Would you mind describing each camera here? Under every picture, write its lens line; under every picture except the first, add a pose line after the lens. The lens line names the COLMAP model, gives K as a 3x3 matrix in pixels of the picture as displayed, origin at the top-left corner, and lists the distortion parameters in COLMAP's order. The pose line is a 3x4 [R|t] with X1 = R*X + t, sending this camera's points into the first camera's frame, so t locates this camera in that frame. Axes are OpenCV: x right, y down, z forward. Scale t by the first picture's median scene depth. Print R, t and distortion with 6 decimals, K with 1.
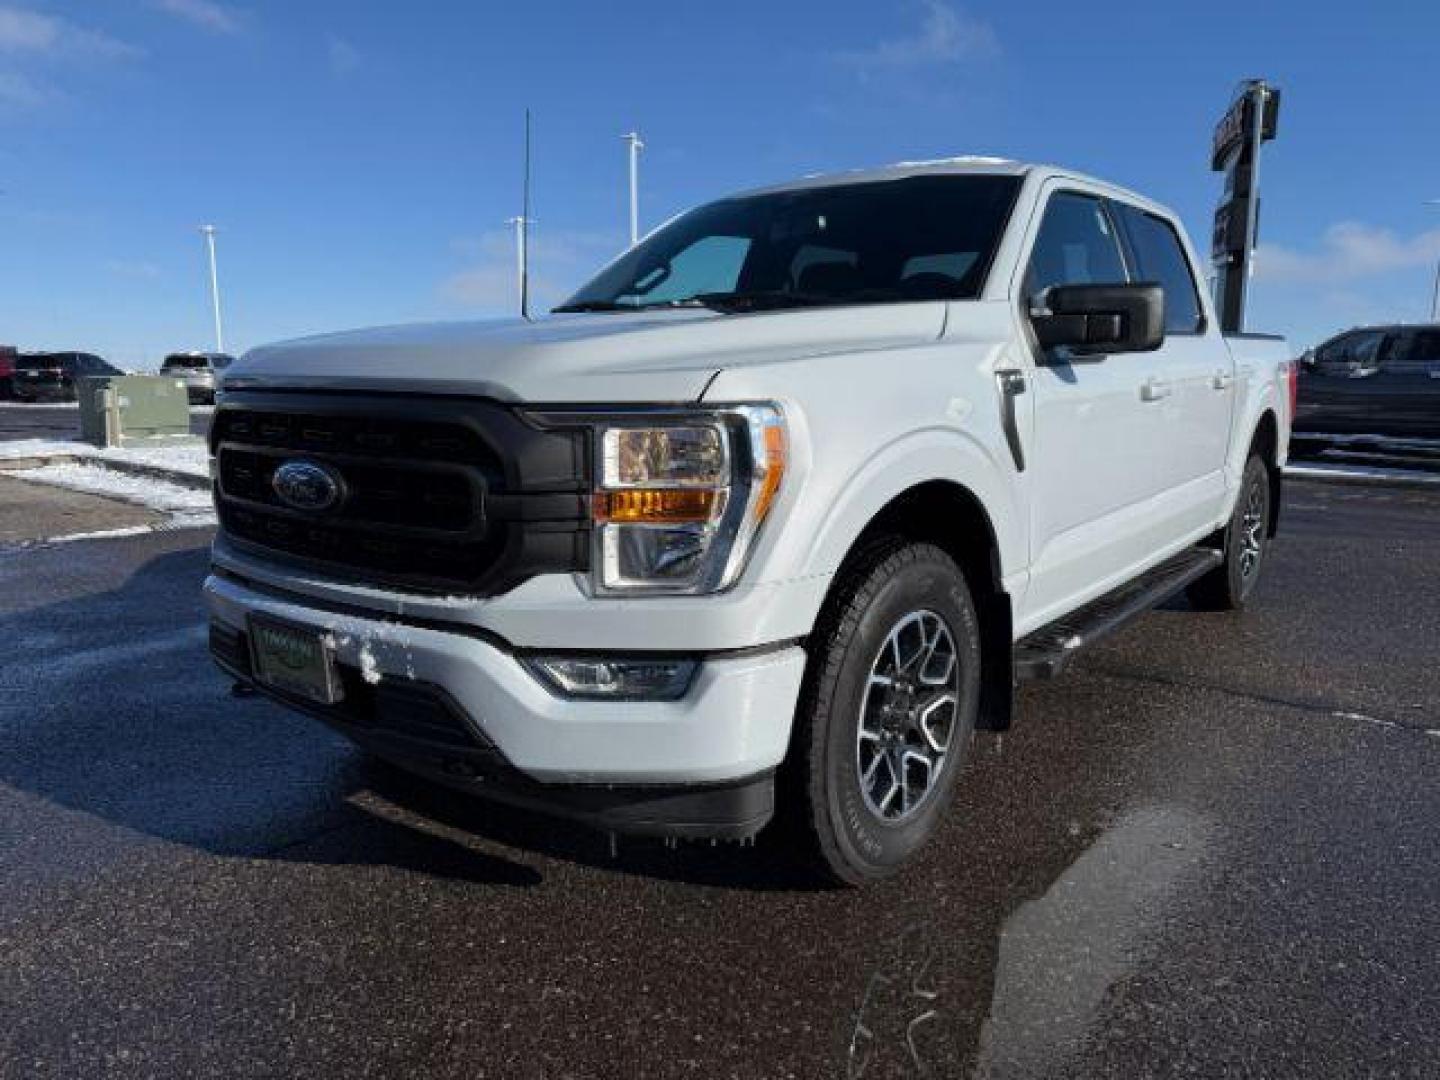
lens RADIAL K [[1055.0, 0, 717.9], [0, 1055.0, 546.1], [0, 0, 1]] dist [0.028523, -0.023625]
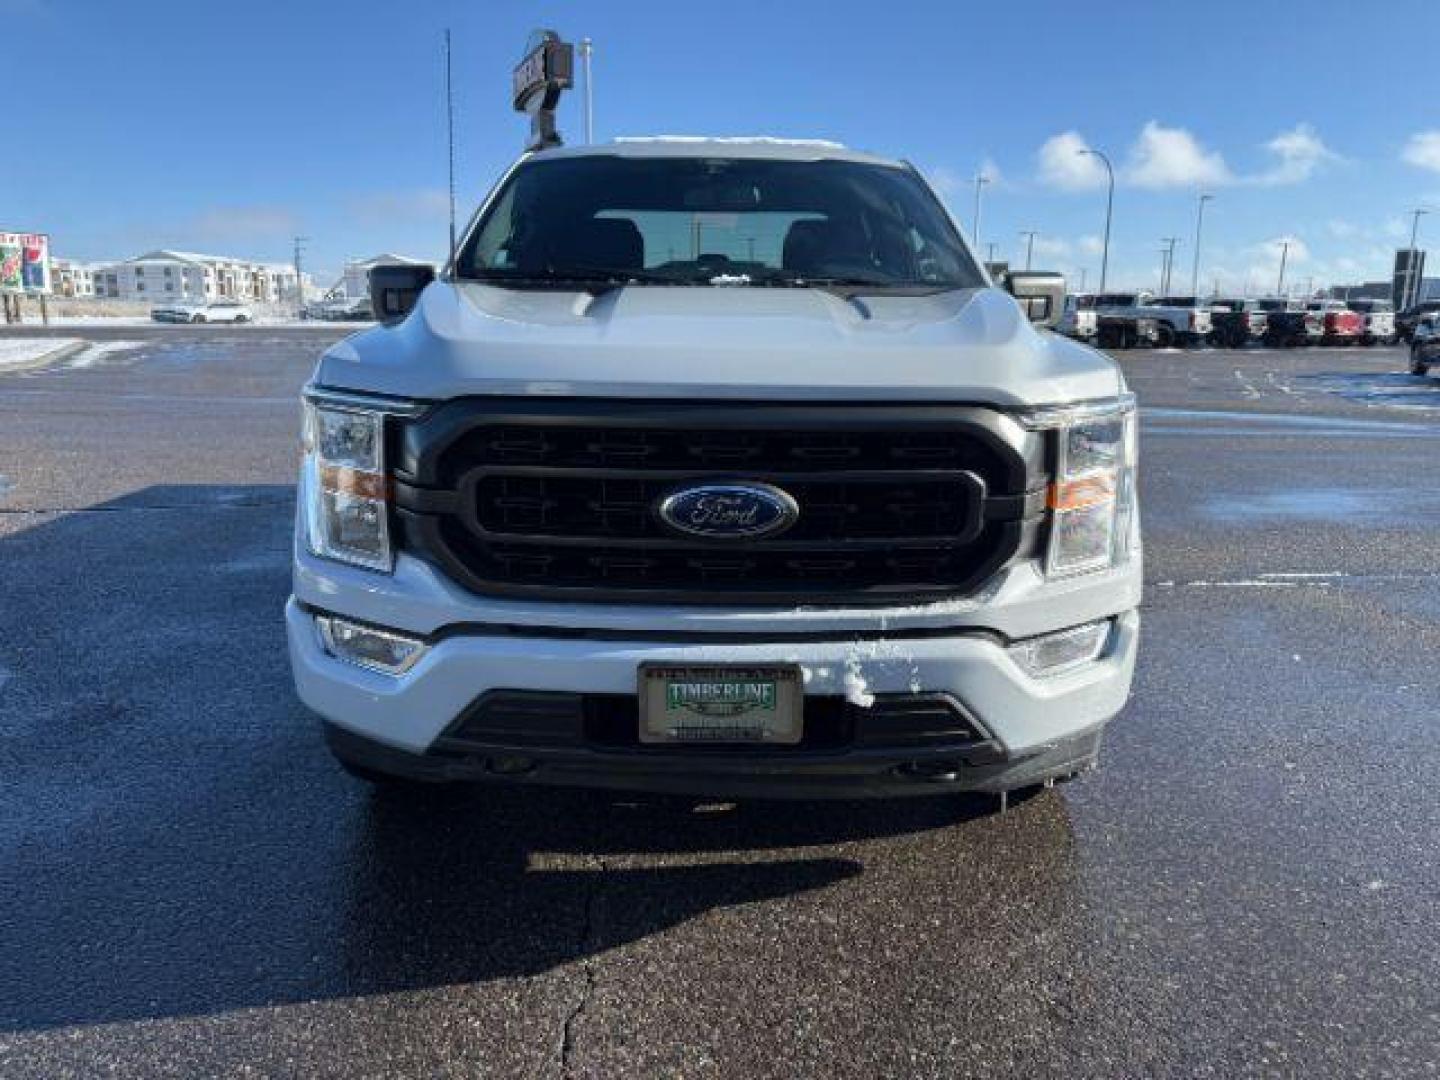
lens RADIAL K [[1055.0, 0, 717.9], [0, 1055.0, 546.1], [0, 0, 1]] dist [0.028523, -0.023625]
pose [[0.784262, -0.141052, 0.604183, -0.989667], [0.099421, 0.989801, 0.102023, -0.125099], [-0.612412, -0.019945, 0.790287, 0.332058]]
